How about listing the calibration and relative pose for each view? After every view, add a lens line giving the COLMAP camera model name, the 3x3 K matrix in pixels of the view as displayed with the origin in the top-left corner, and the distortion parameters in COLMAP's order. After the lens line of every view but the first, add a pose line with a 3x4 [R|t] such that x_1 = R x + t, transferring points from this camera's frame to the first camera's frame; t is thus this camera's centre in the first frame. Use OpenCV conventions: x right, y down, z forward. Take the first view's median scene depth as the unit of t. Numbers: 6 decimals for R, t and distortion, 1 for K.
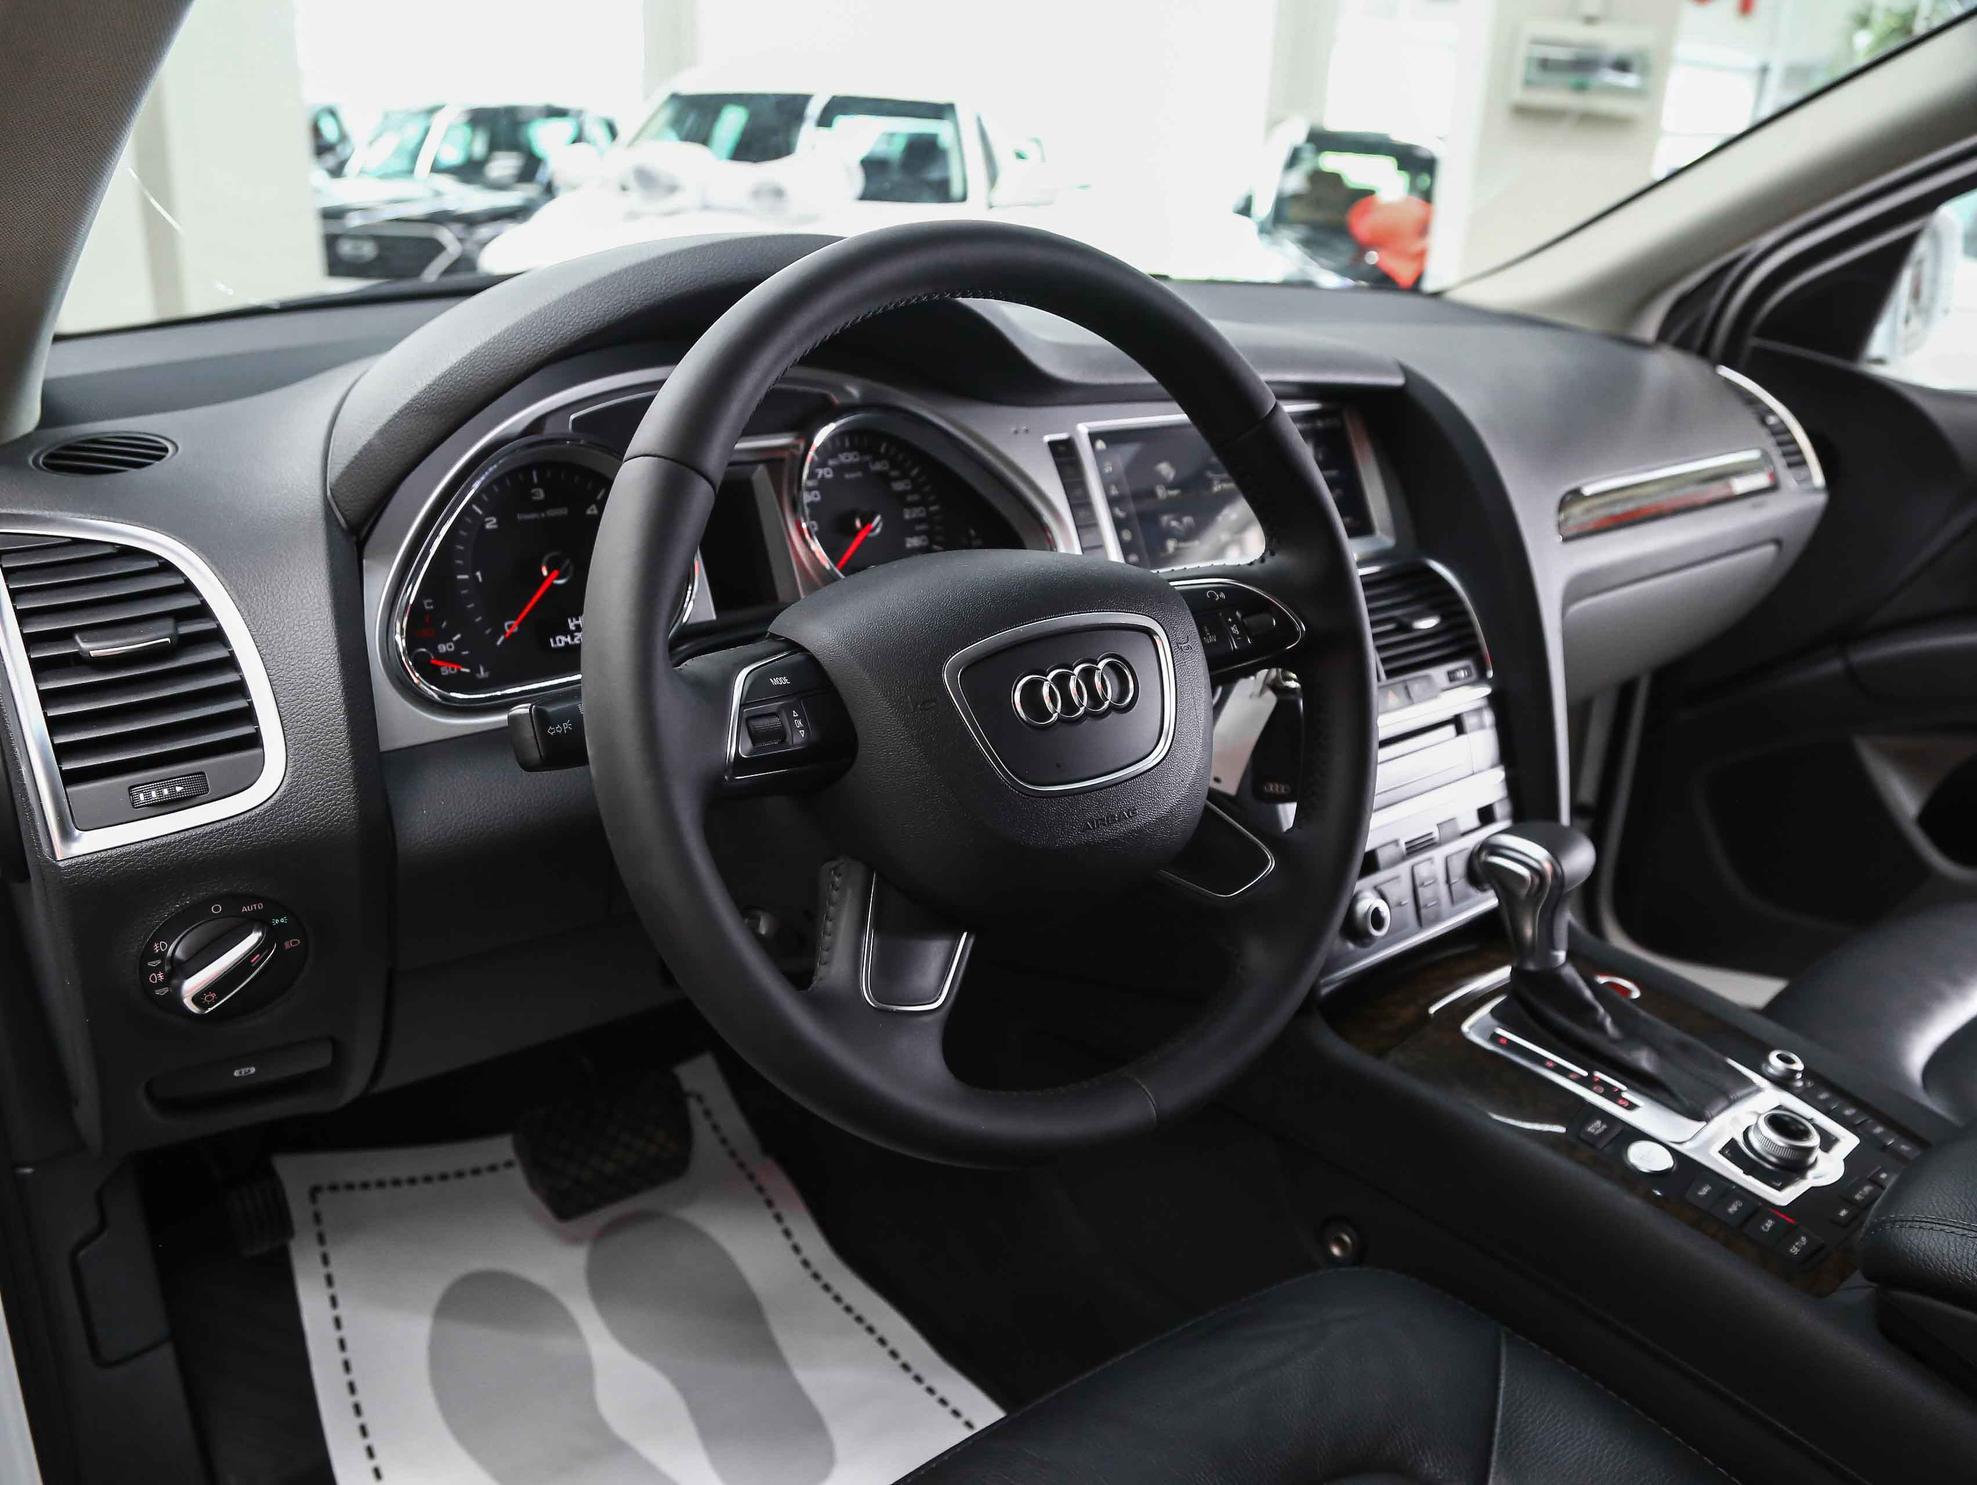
lens RADIAL K [[1488.2, 0, 999.8], [0, 1488.2, 760.8], [0, 0, 1]] dist [-0.107700, 0.044622]
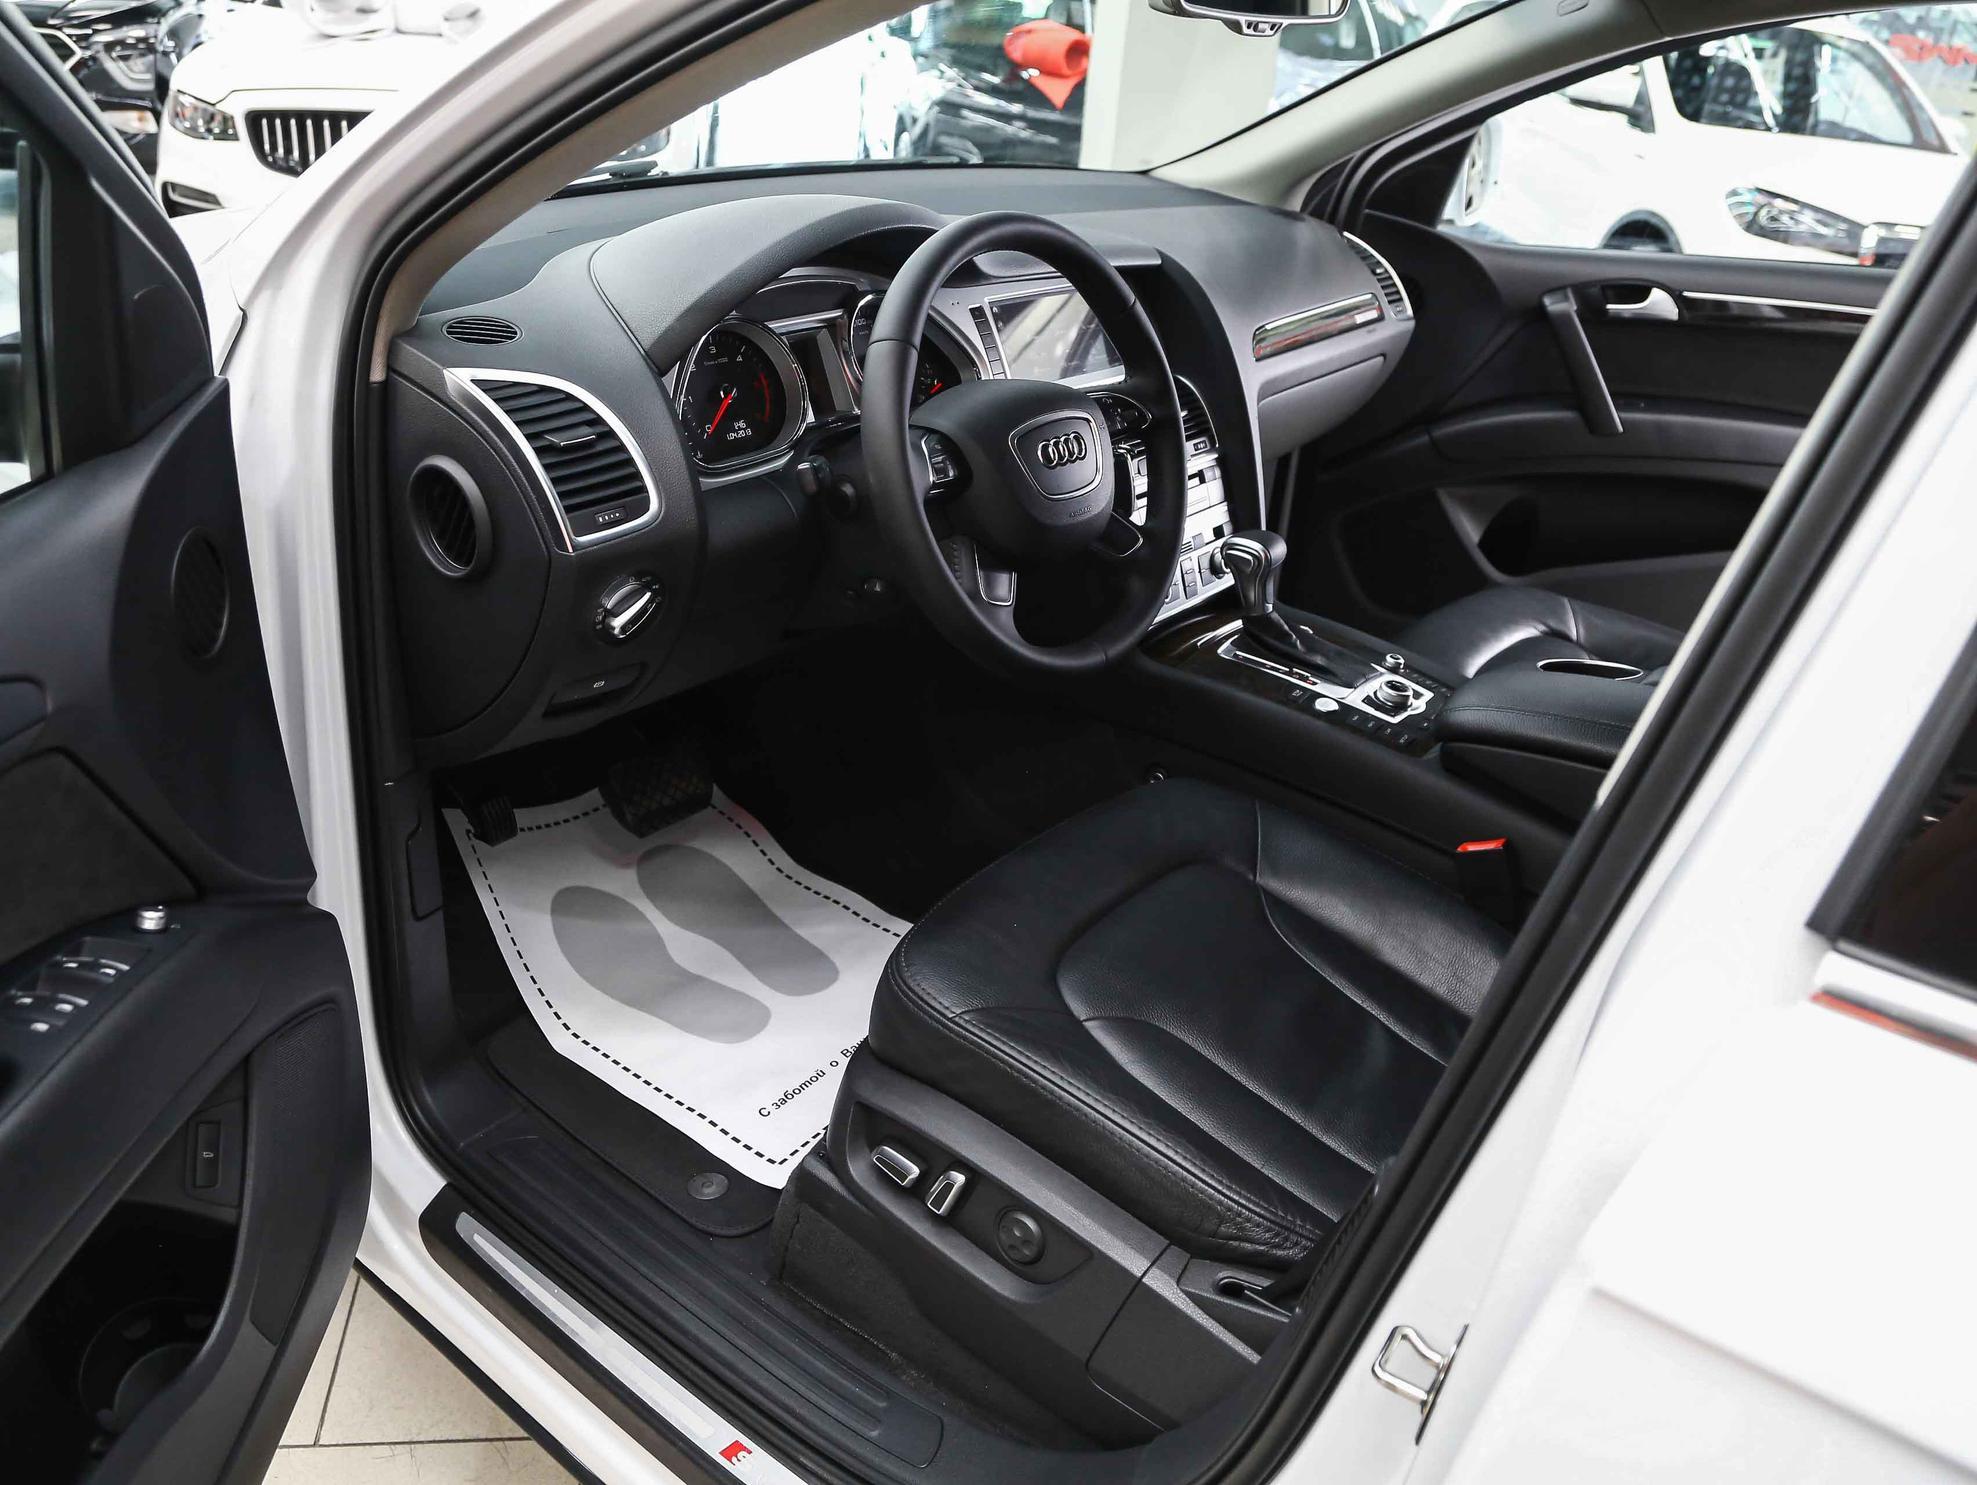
lens RADIAL K [[1488.2, 0, 992.8], [0, 1488.2, 742.2], [0, 0, 1]] dist [-0.107700, 0.044622]
pose [[0.972184, -0.073065, 0.222528, -0.340000], [0.046720, 0.991499, 0.121439, 0.064900], [-0.229509, -0.107664, 0.967333, -0.641148]]
